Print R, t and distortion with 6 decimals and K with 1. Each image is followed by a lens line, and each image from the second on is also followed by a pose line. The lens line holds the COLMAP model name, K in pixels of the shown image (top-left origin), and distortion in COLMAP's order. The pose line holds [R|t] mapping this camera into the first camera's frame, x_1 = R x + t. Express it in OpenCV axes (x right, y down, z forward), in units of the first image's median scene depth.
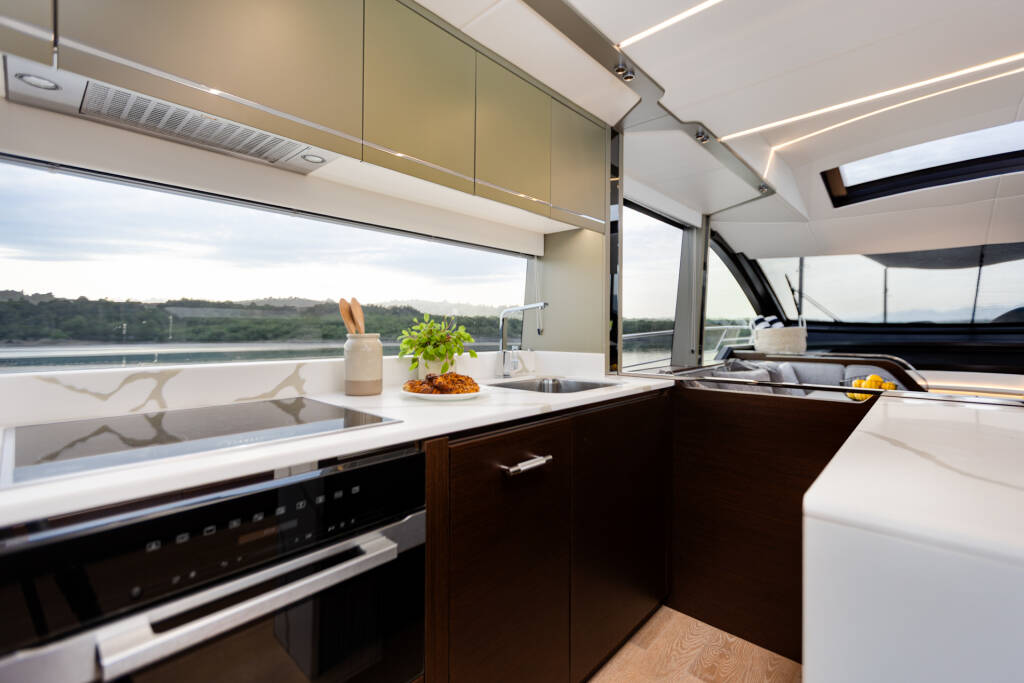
lens RADIAL K [[455.1, 0, 515.8], [0, 455.1, 329.7], [0, 0, 1]] dist [-0.000837, -0.000819]
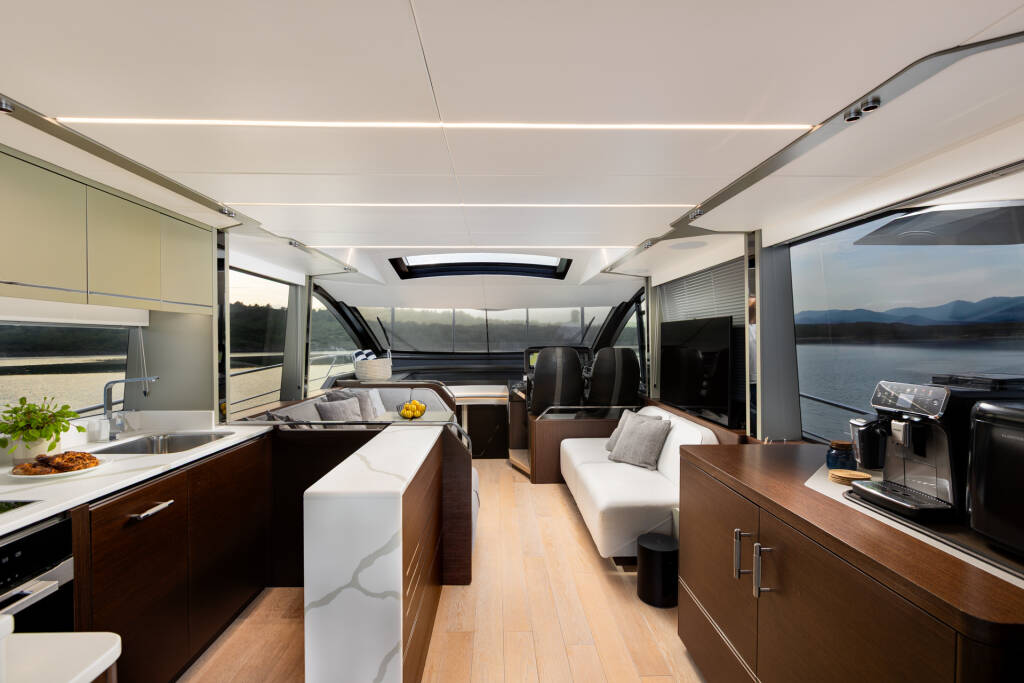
lens RADIAL K [[467.5, 0, 512.3], [0, 467.5, 354.1], [0, 0, 1]] dist [0.001207, 0.000201]
pose [[0.723770, -0.022434, 0.689676, -0.090170], [-0.001595, 0.999414, 0.034183, -0.138254], [-0.690039, -0.025840, 0.723311, -0.467848]]
